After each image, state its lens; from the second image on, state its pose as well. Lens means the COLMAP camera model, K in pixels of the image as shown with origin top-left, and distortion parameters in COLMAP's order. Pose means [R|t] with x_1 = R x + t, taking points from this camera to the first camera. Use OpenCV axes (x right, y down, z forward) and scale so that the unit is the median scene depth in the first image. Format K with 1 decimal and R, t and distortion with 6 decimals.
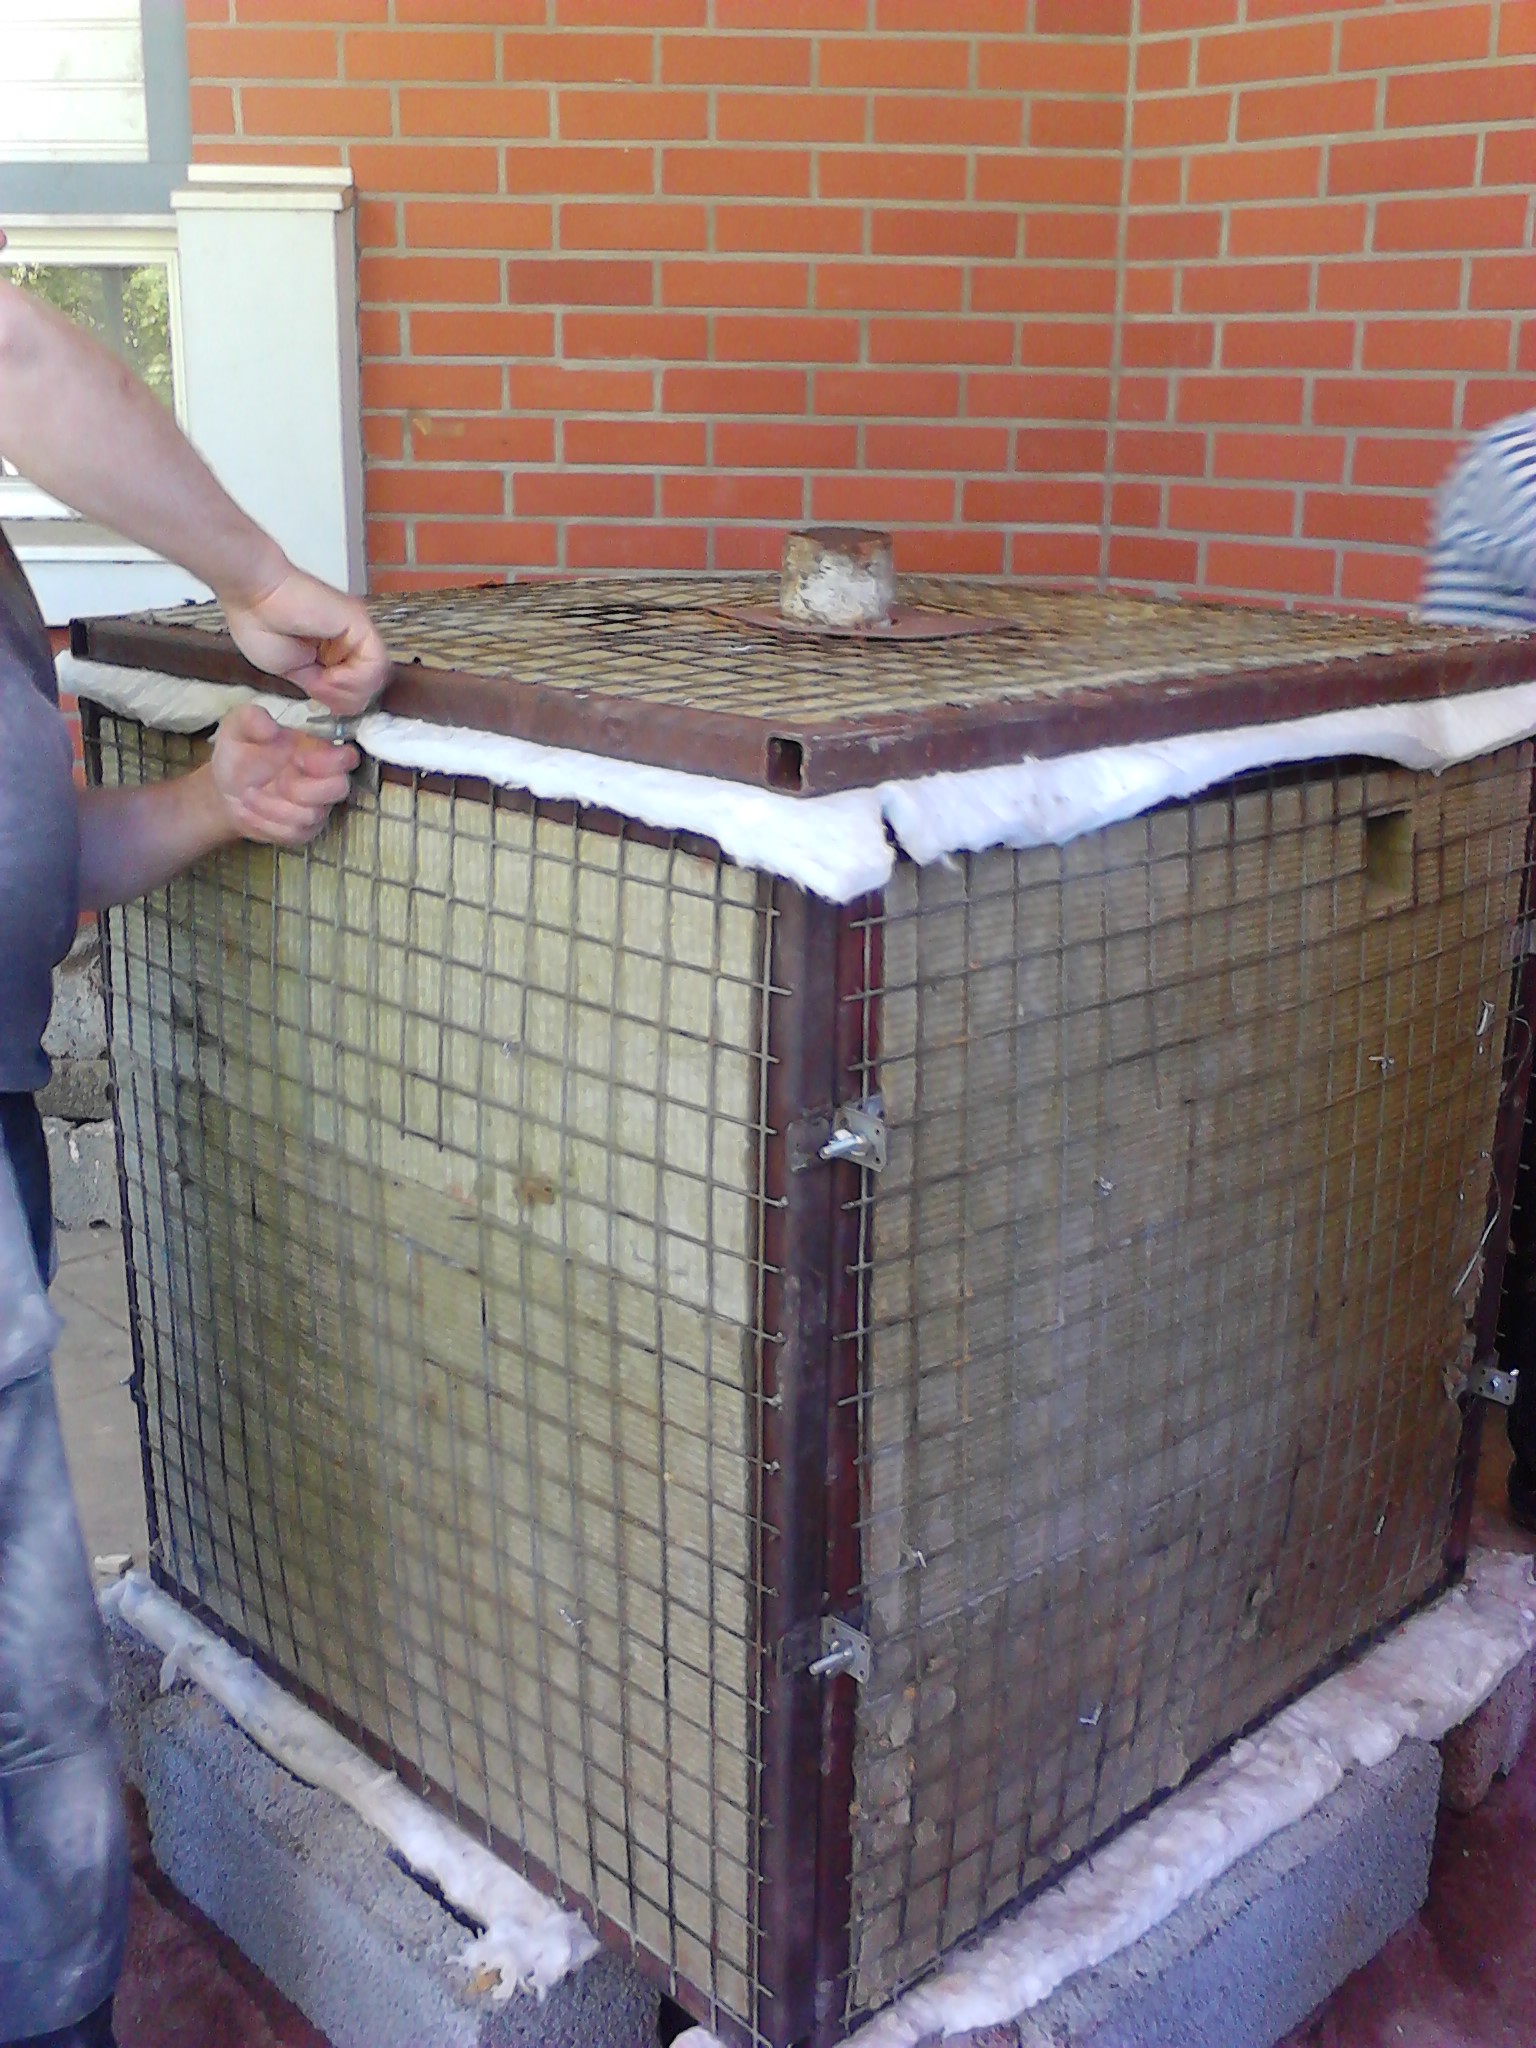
lens RADIAL K [[2124.9, 0, 765.2], [0, 2124.9, 1013.9], [0, 0, 1]] dist [-0.022107, 0.000000]
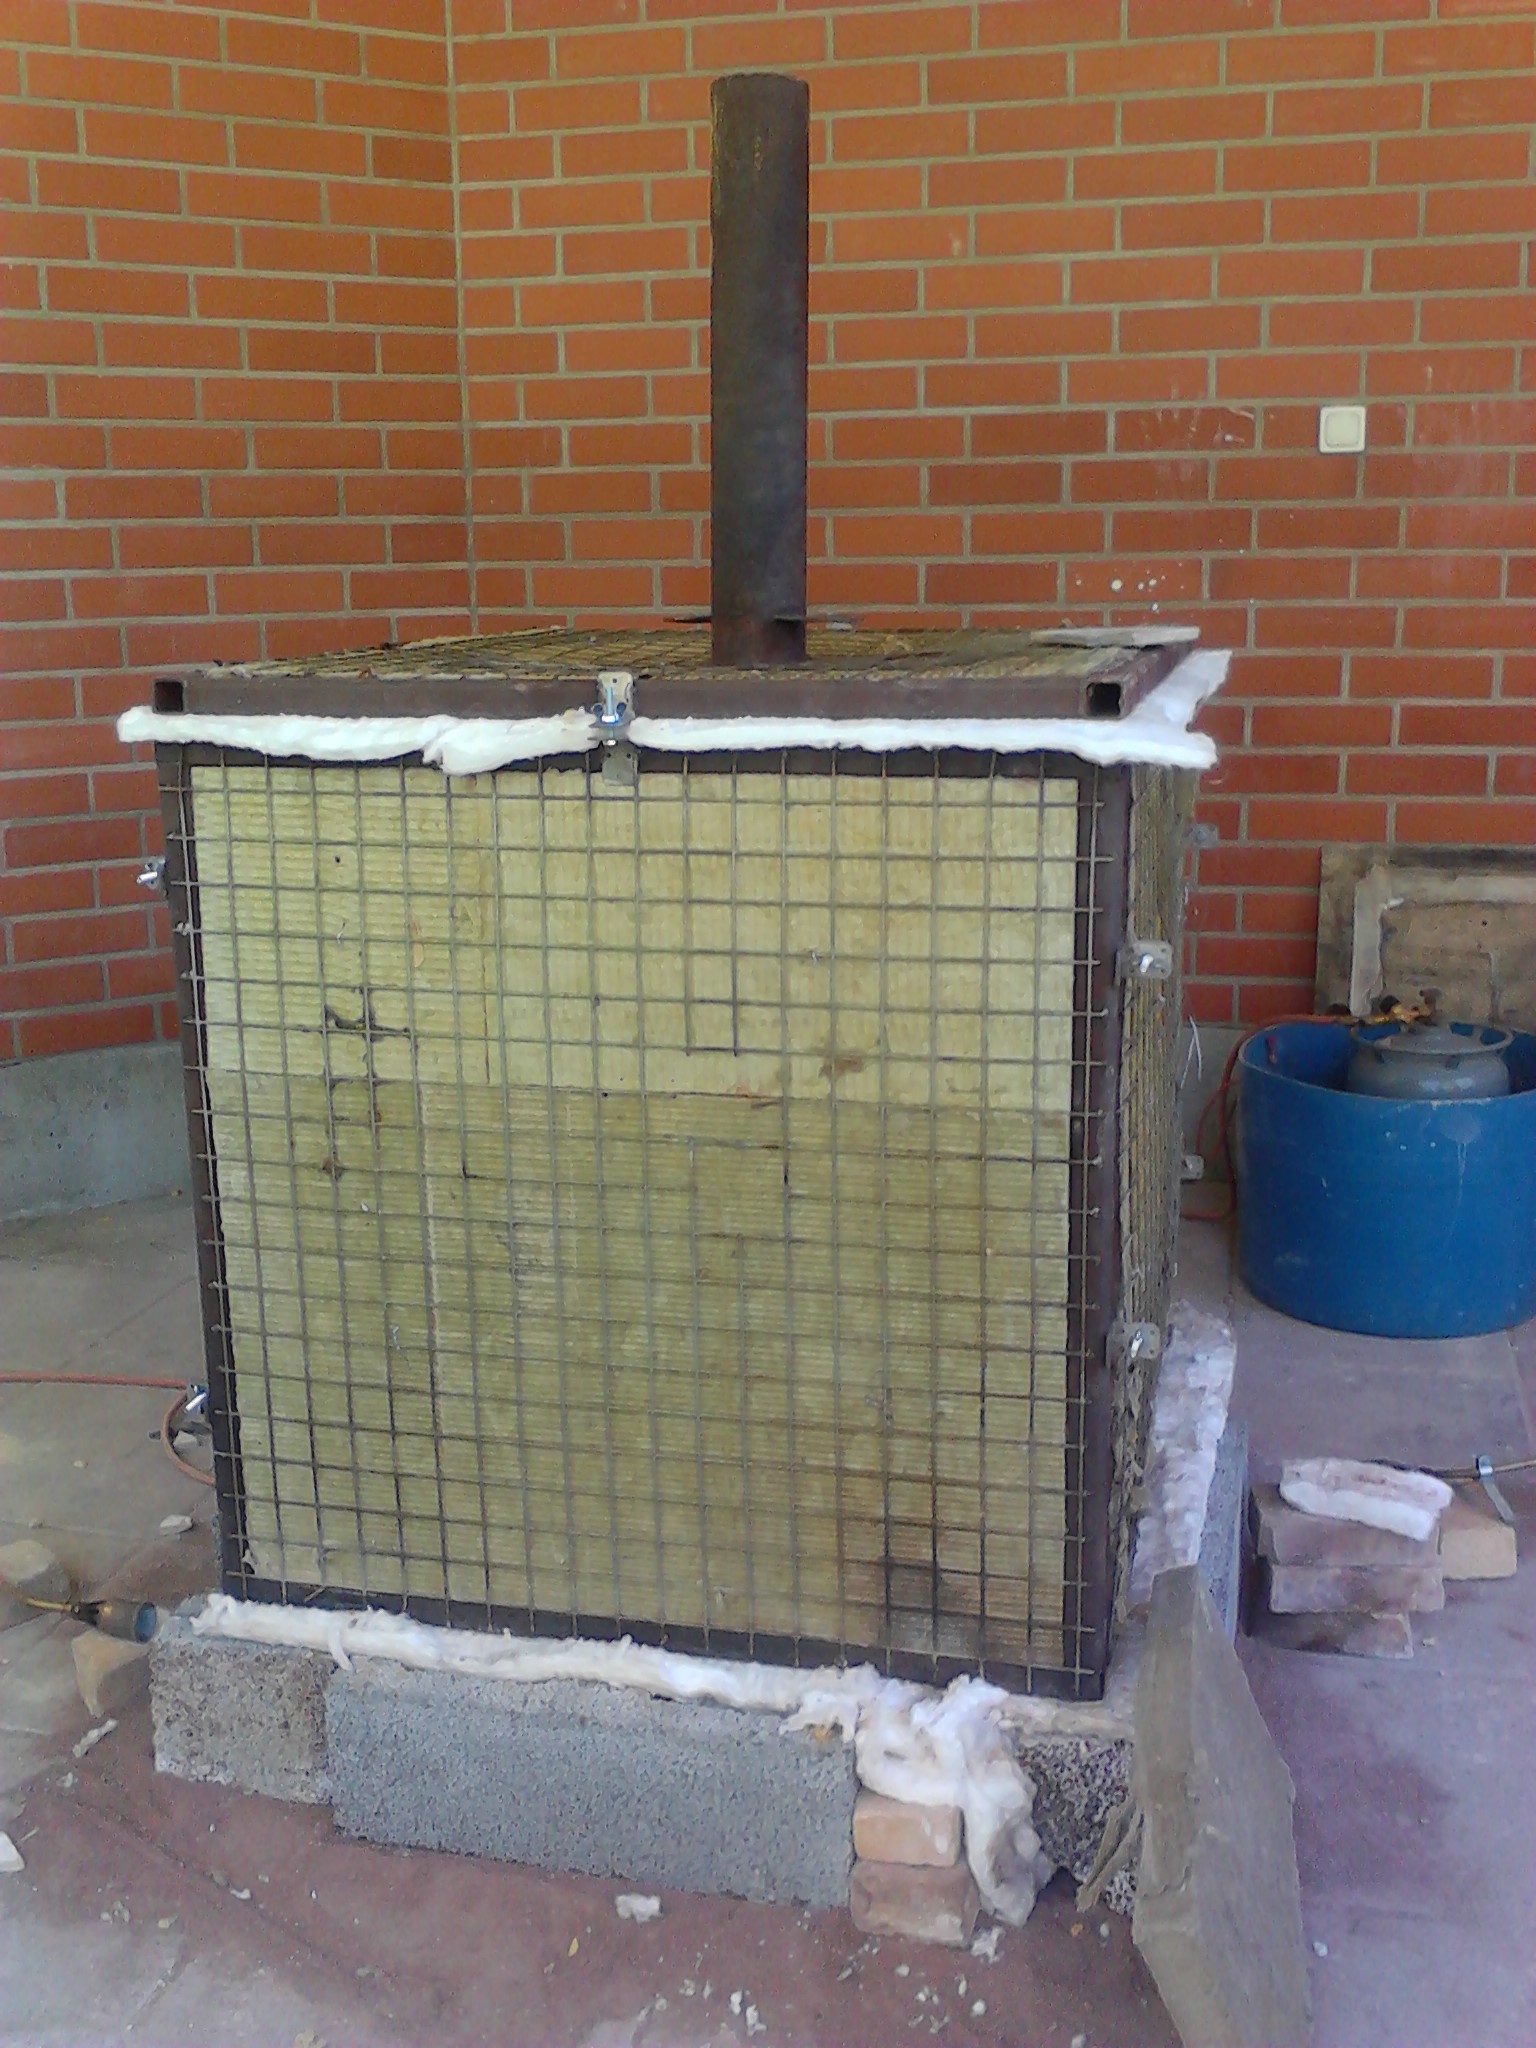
lens RADIAL K [[2124.9, 0, 777.6], [0, 2124.9, 1031.2], [0, 0, 1]] dist [-0.022107, 0.000000]
pose [[0.853083, -0.146127, 0.500895, -0.317955], [0.169747, 0.985486, -0.001602, 0.023475], [-0.493391, 0.086392, 0.865507, -0.042543]]
